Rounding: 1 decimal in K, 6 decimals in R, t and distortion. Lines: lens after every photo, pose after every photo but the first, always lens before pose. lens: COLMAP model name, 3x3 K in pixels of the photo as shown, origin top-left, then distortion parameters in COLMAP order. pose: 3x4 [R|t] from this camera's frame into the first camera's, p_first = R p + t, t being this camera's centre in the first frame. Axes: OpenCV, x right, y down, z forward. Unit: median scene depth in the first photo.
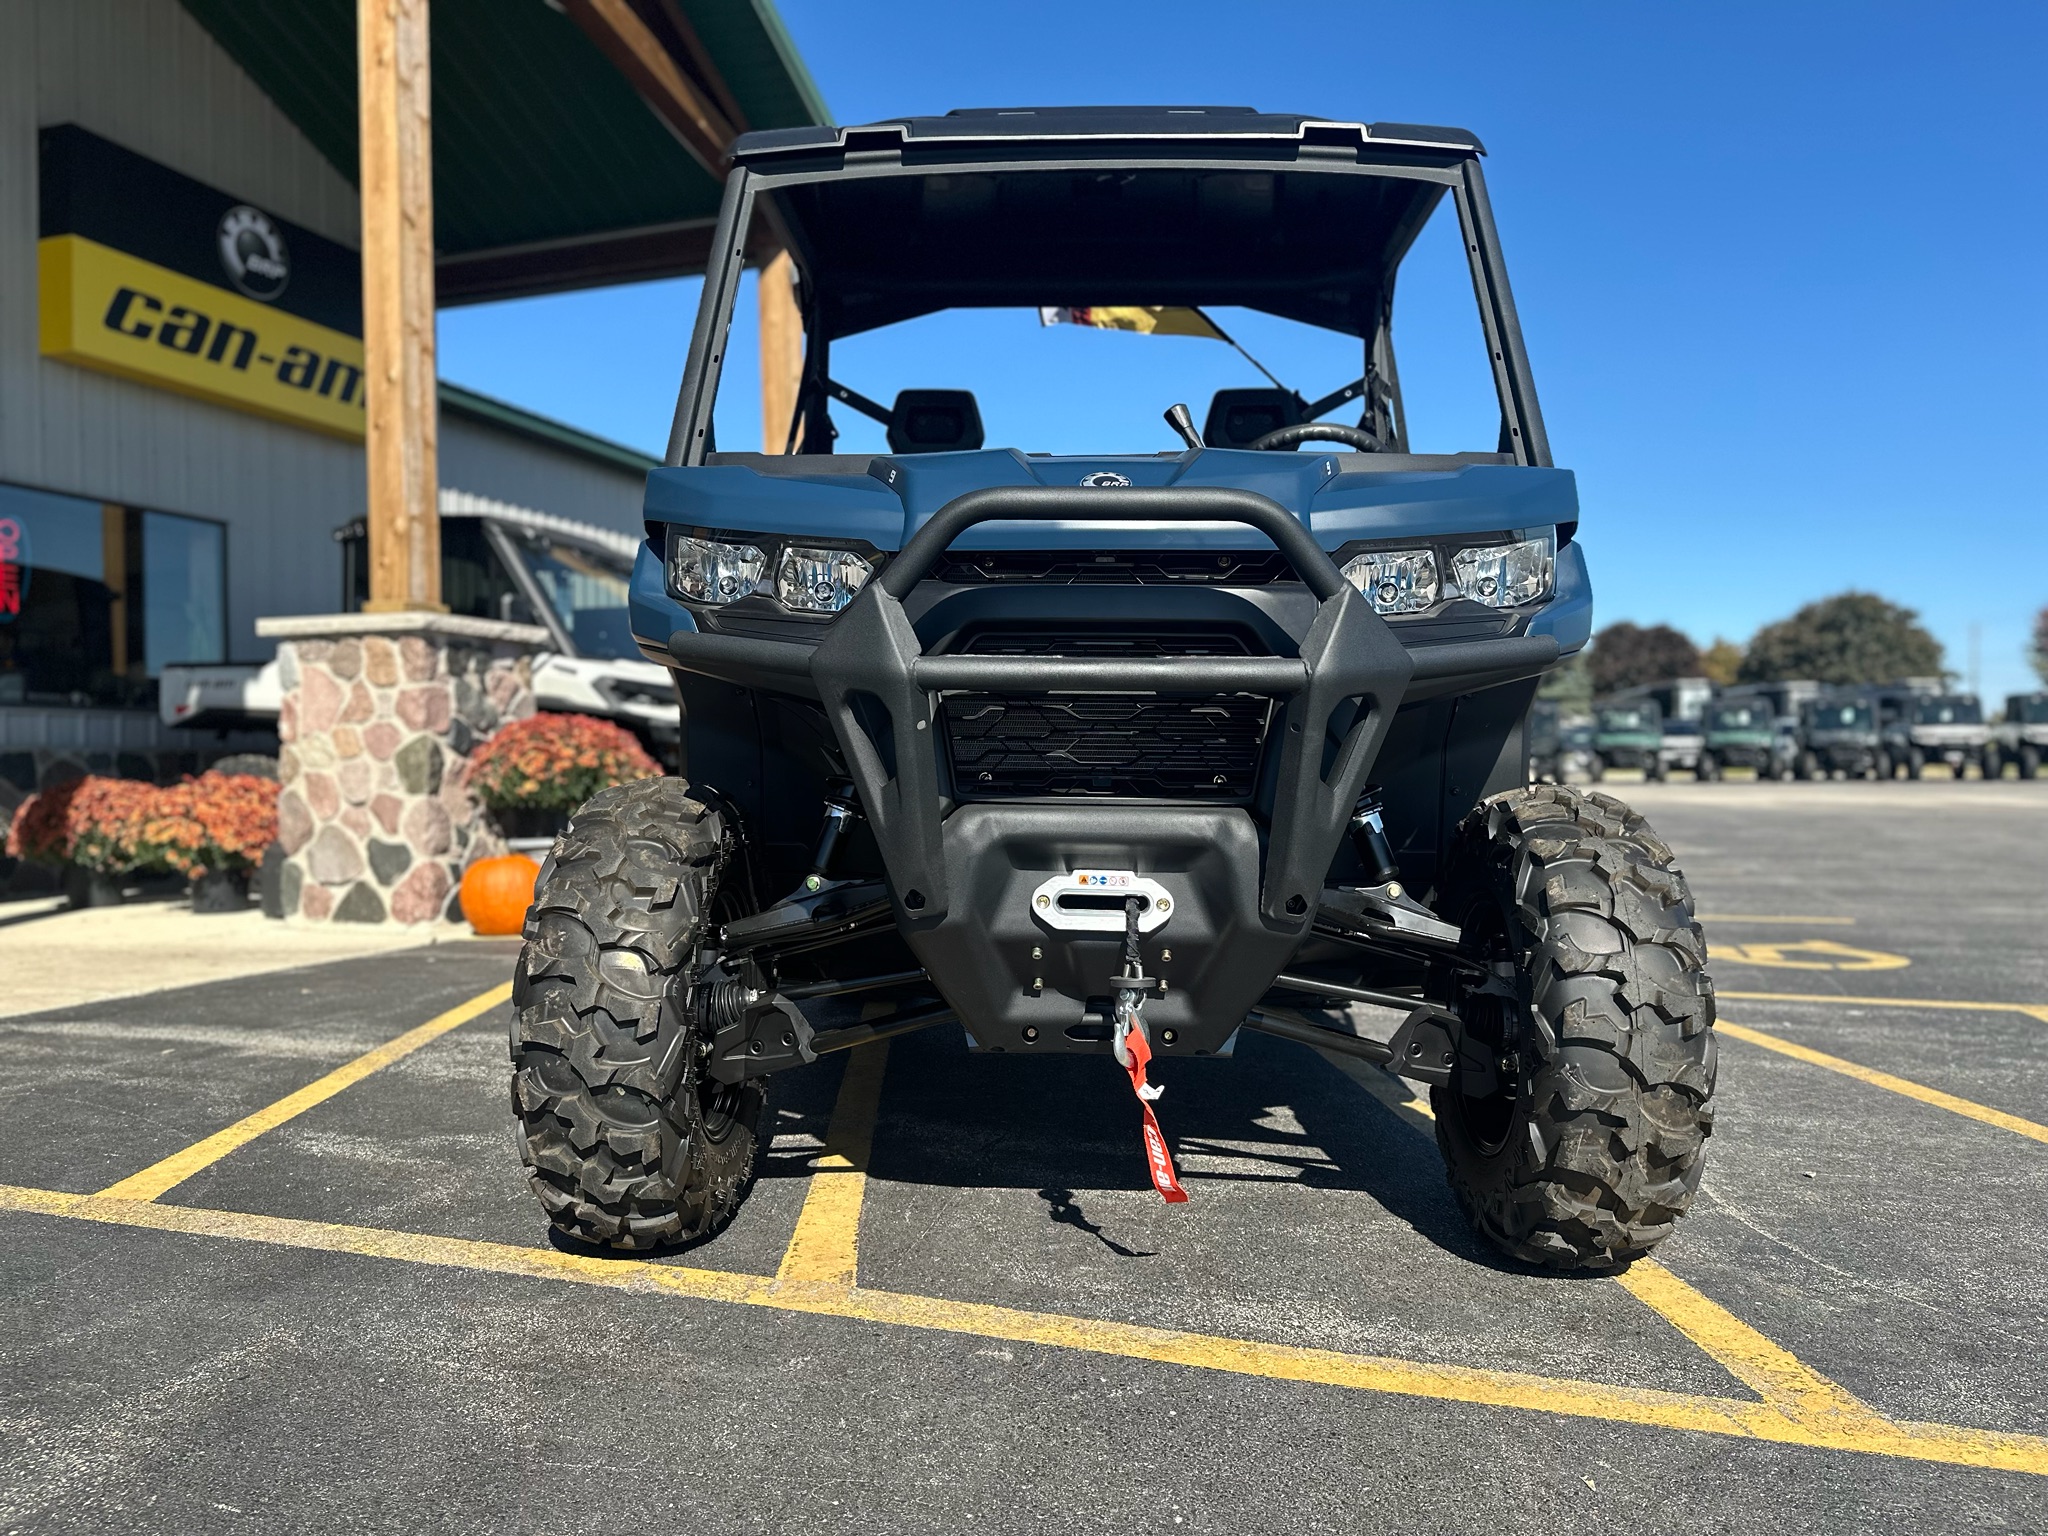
lens RADIAL K [[1429.5, 0, 1017.1], [0, 1429.5, 787.0], [0, 0, 1]] dist [0.041668, -0.050485]
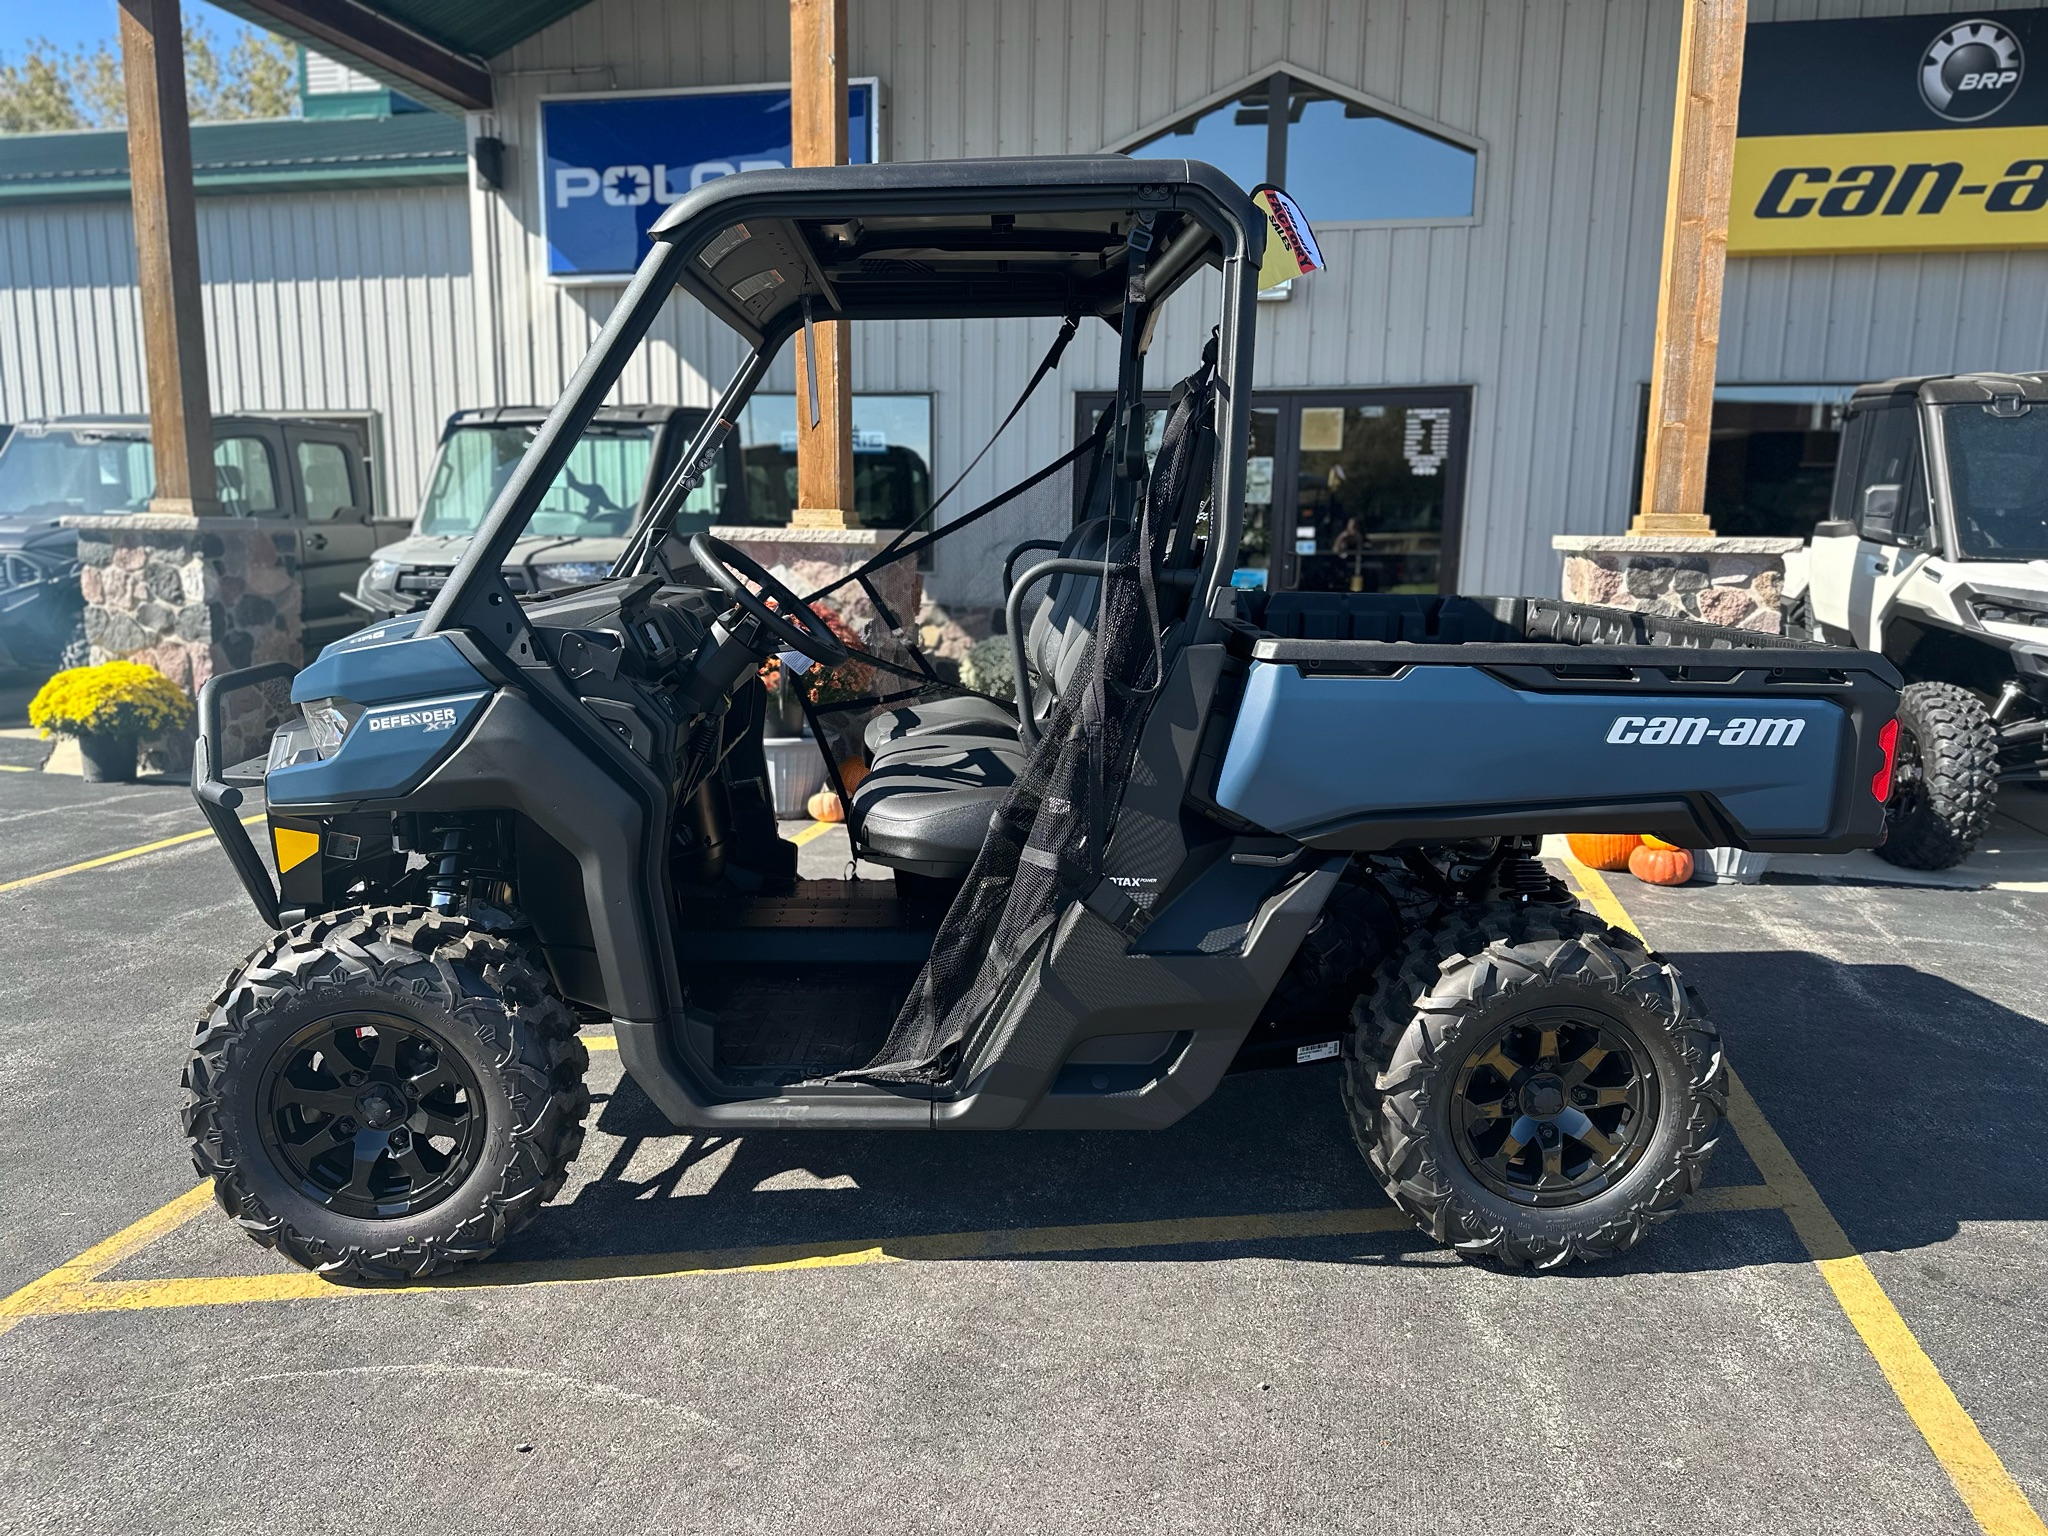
lens RADIAL K [[1429.5, 0, 1013.2], [0, 1429.5, 779.6], [0, 0, 1]] dist [0.041668, -0.050485]
pose [[0.081000, 0.180218, -0.980286, 0.461382], [-0.027232, 0.983551, 0.178568, -0.098766], [0.996342, 0.012231, 0.084576, 0.415530]]
